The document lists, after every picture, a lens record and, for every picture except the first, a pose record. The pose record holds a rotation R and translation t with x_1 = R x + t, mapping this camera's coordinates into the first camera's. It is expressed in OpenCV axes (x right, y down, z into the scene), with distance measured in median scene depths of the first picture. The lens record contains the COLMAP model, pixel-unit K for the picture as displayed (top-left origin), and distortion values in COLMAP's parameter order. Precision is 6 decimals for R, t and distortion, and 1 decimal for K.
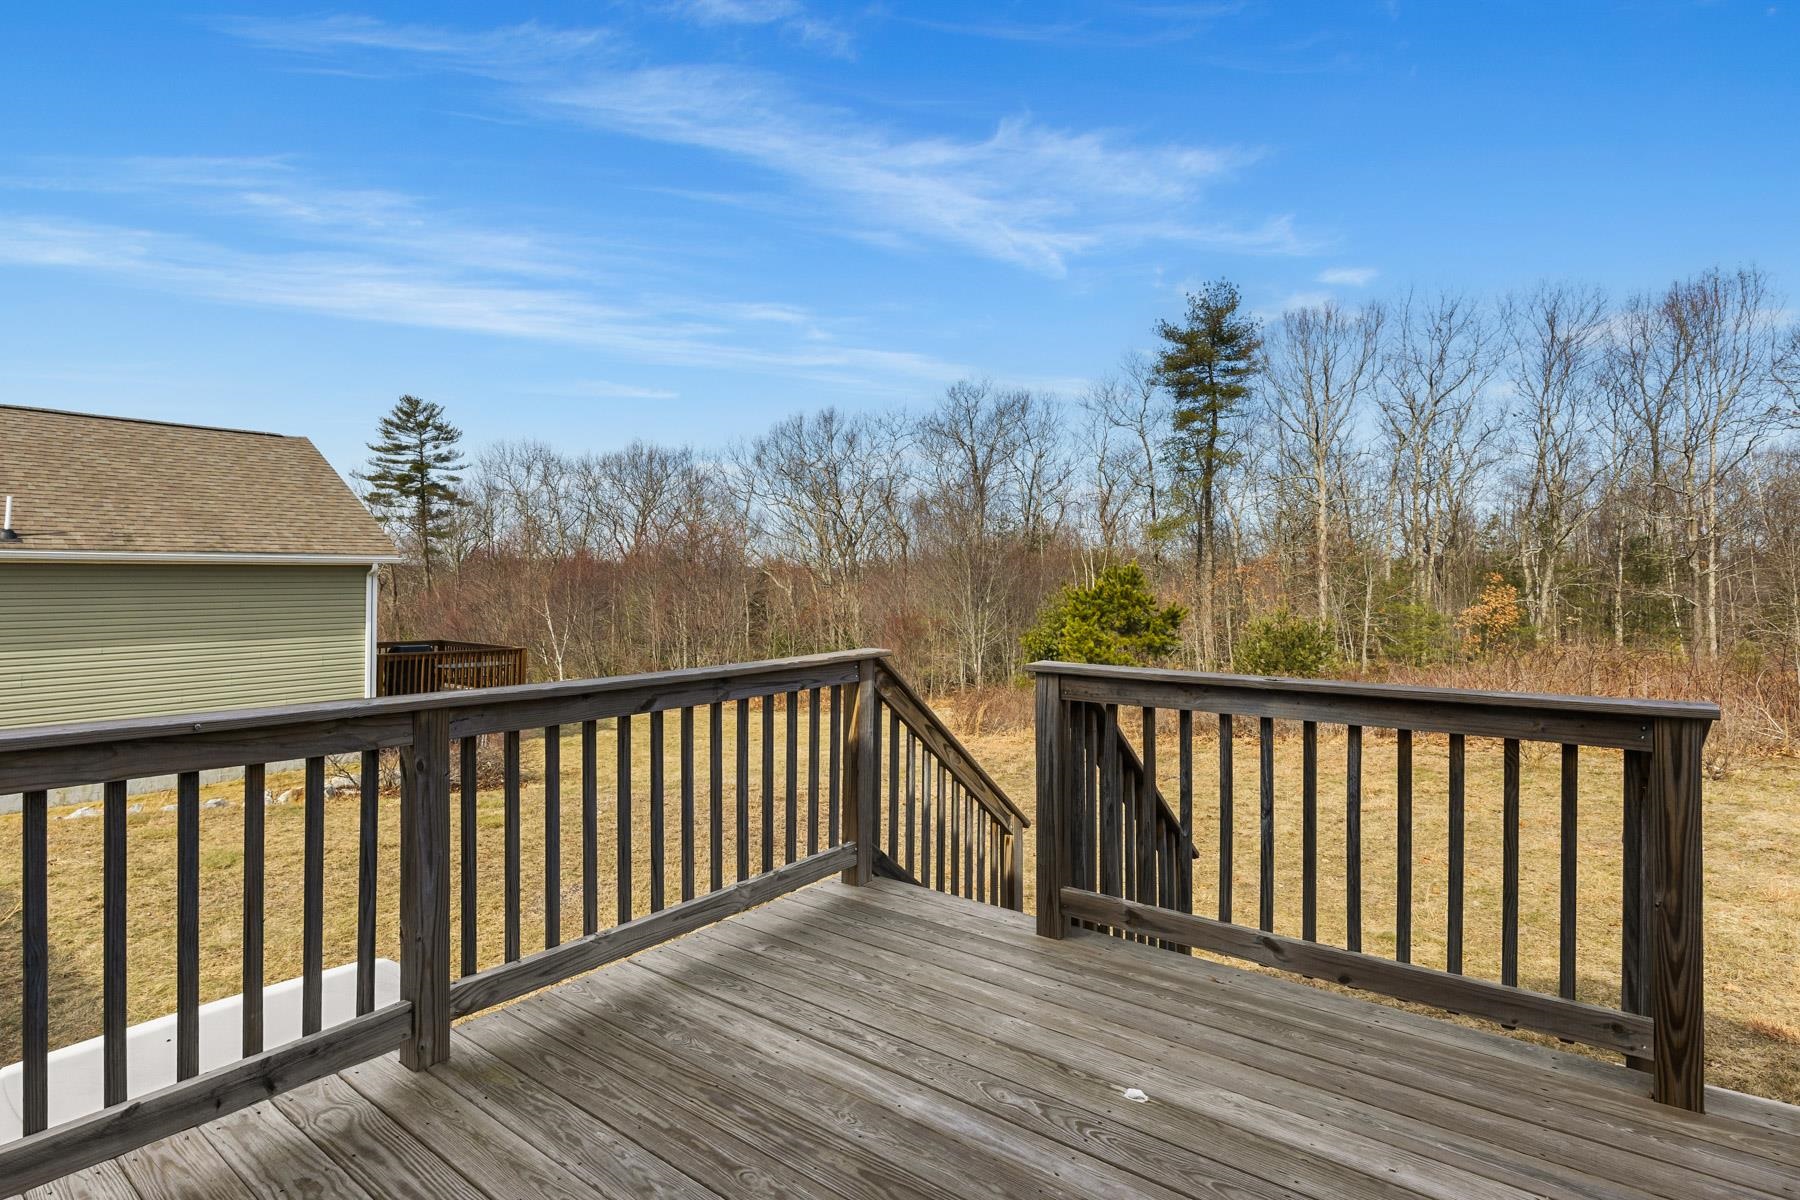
lens RADIAL K [[928.8, 0, 897.4], [0, 928.8, 568.4], [0, 0, 1]] dist [-0.005694, -0.000899]
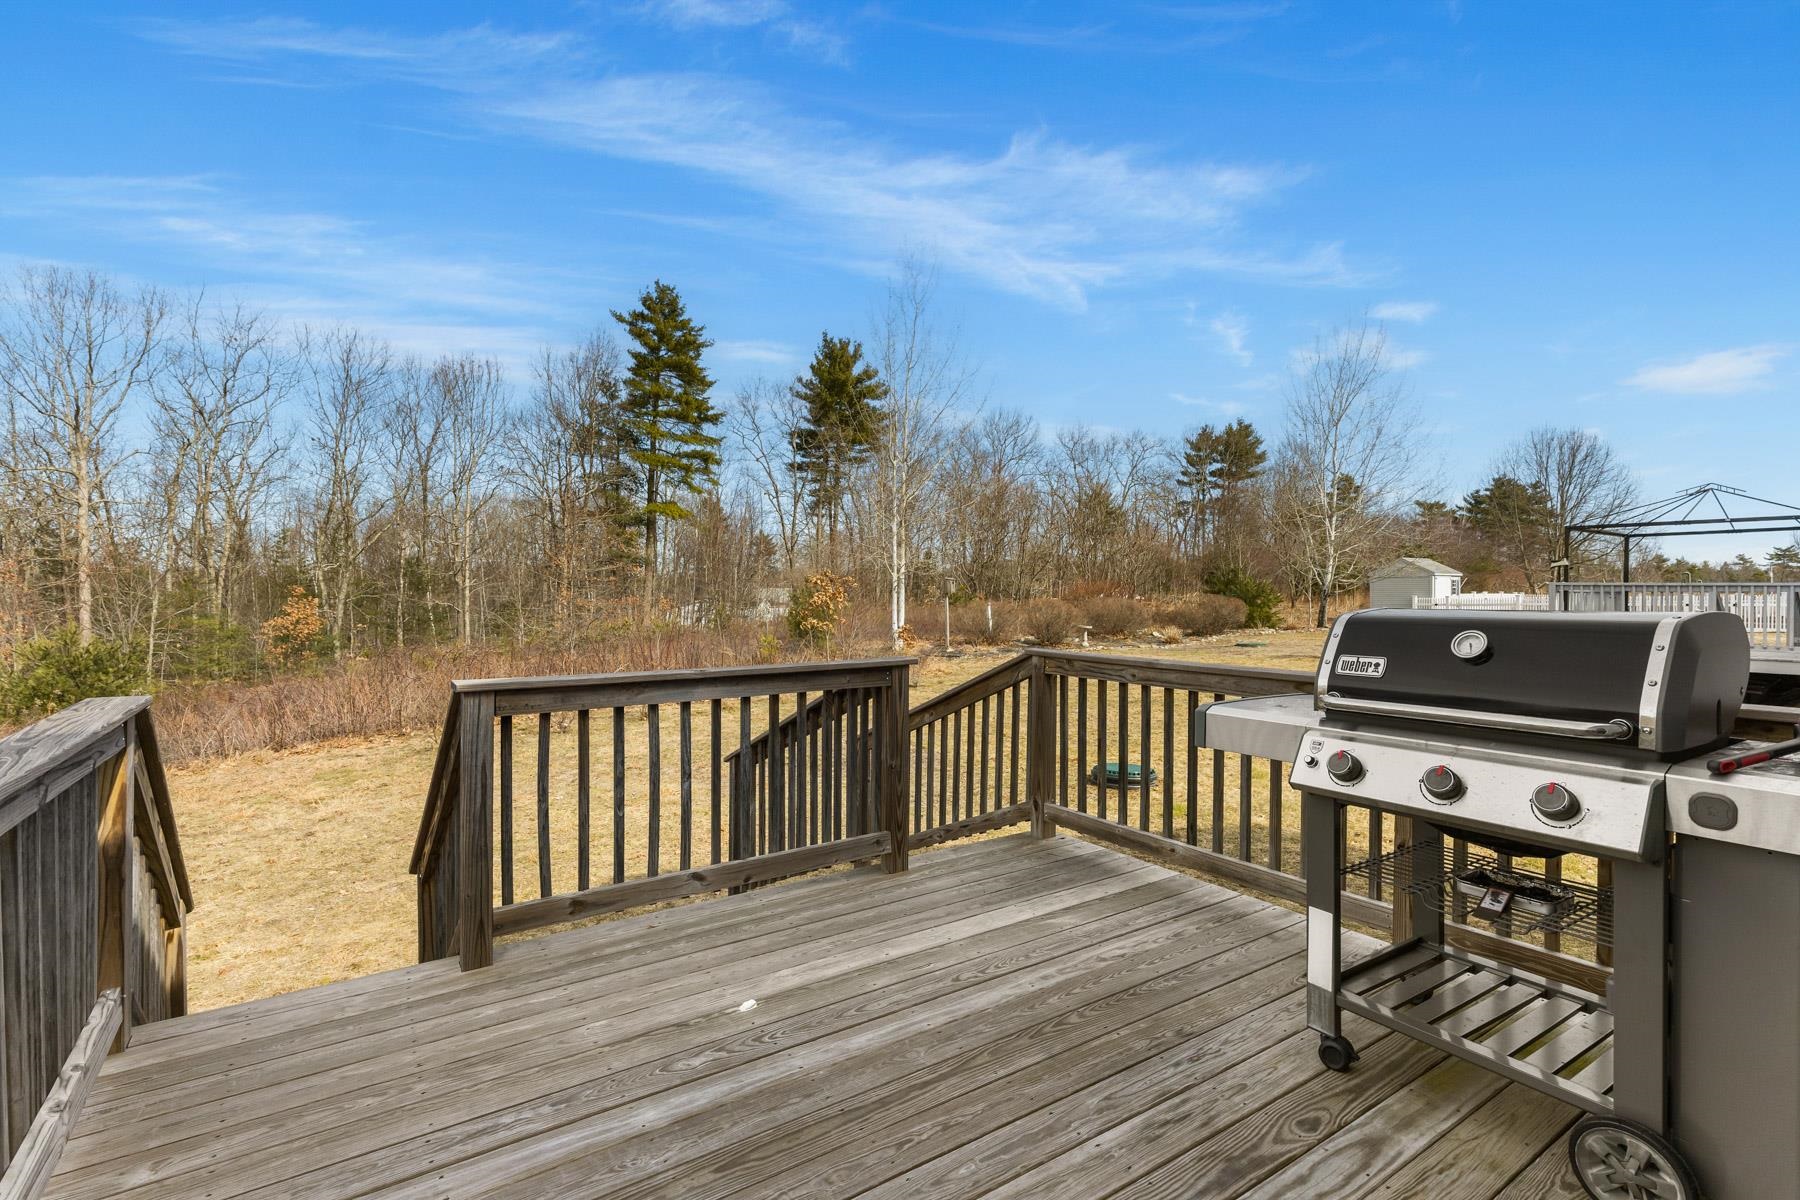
lens RADIAL K [[831.6, 0, 924.3], [0, 831.6, 598.6], [0, 0, 1]] dist [0.005457, 0.000362]
pose [[0.297509, -0.011977, 0.954644, -0.554186], [-0.007777, 0.999858, 0.014968, 0.001408], [-0.954687, -0.011877, 0.297373, 0.336005]]
